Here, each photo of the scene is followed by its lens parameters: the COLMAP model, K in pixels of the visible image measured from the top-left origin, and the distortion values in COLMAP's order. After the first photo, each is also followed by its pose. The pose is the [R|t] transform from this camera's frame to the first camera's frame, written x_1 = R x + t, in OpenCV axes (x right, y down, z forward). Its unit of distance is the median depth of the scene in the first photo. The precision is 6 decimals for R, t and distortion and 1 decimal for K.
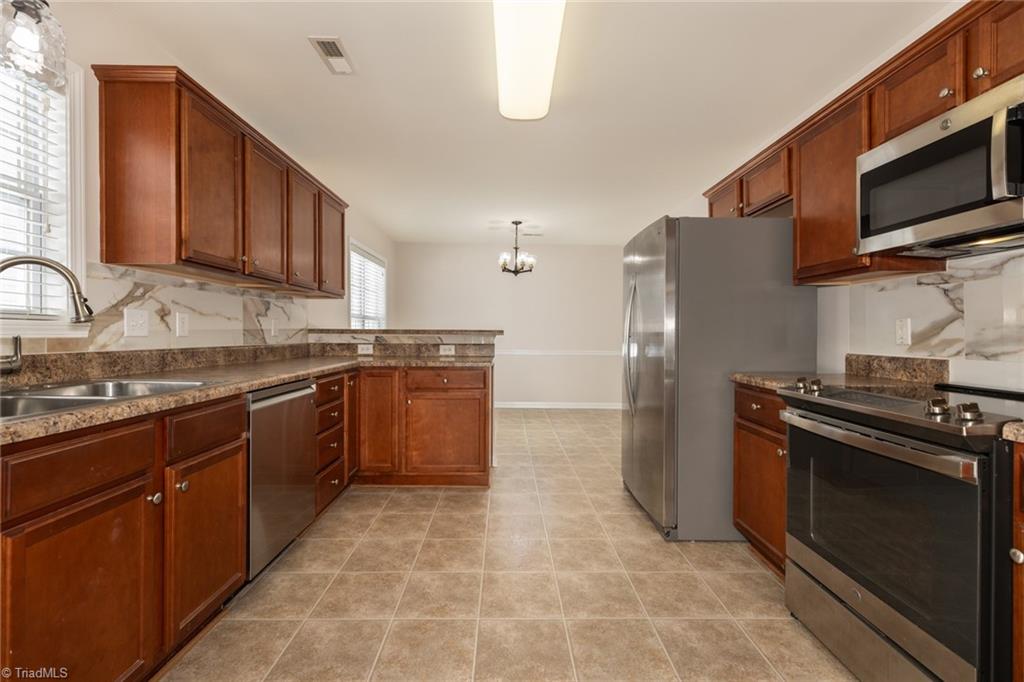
lens RADIAL K [[451.7, 0, 516.6], [0, 451.7, 328.8], [0, 0, 1]] dist [0.001602, -0.000040]
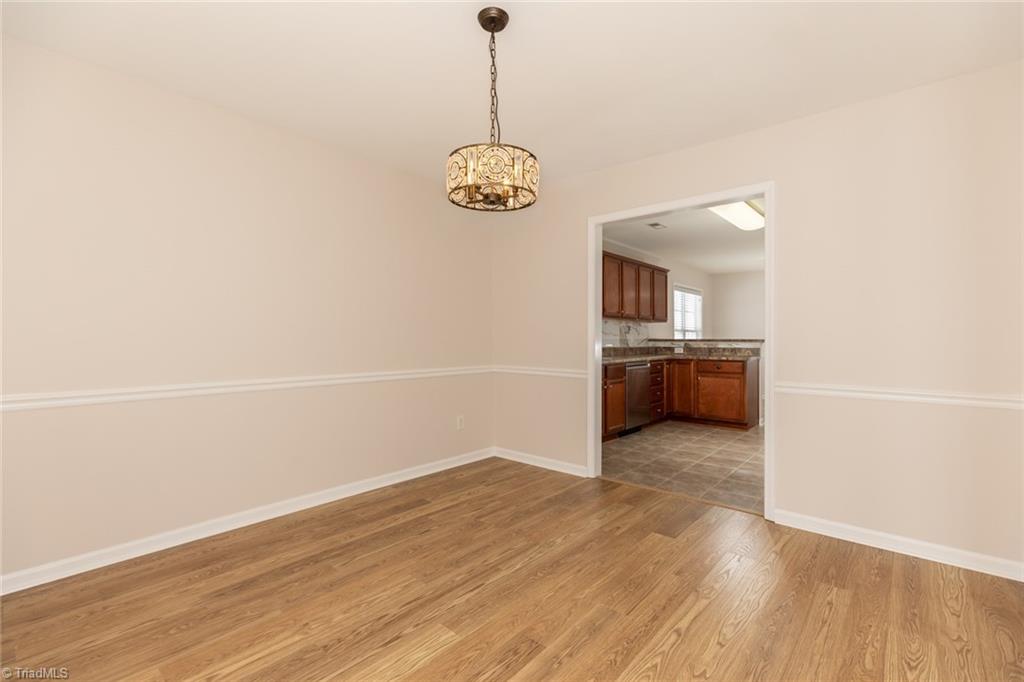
lens RADIAL K [[459.1, 0, 512.0], [0, 459.1, 341.0], [0, 0, 1]] dist [0.002636, 0.000638]
pose [[0.741258, -0.001391, -0.671219, 0.488035], [0.007592, 0.999951, 0.006311, -0.009911], [0.671177, -0.009774, 0.741232, -0.971094]]
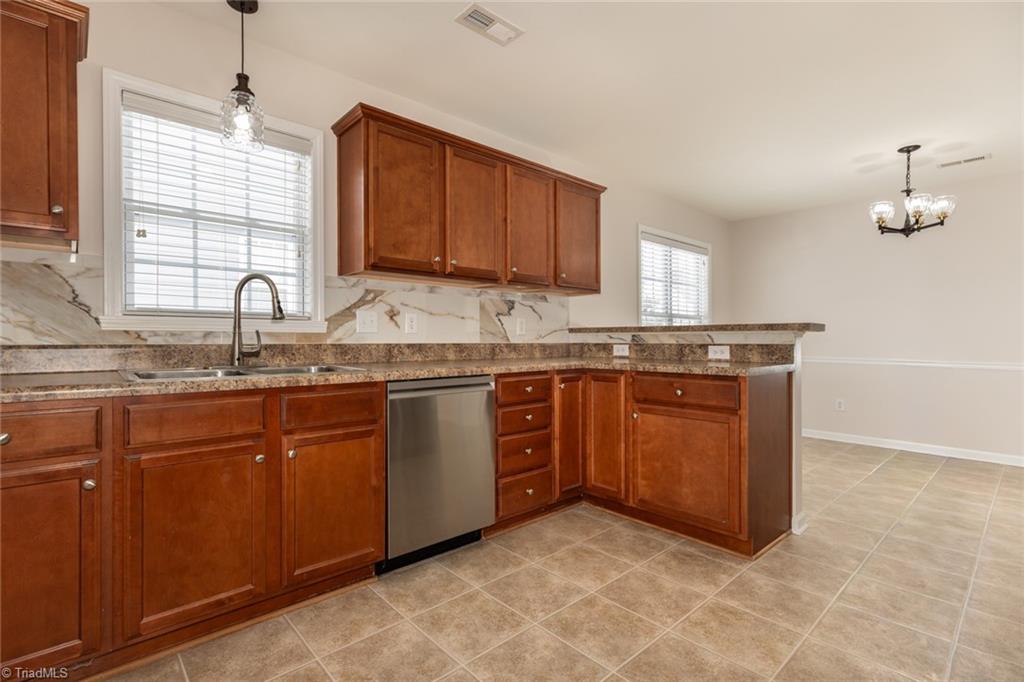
lens RADIAL K [[477.0, 0, 488.7], [0, 477.0, 337.1], [0, 0, 1]] dist [0.003058, 0.000371]
pose [[0.633547, -0.010241, -0.773636, 0.261409], [0.012333, 0.999919, -0.003137, 0.025485], [0.773606, -0.007553, 0.633622, 0.289351]]
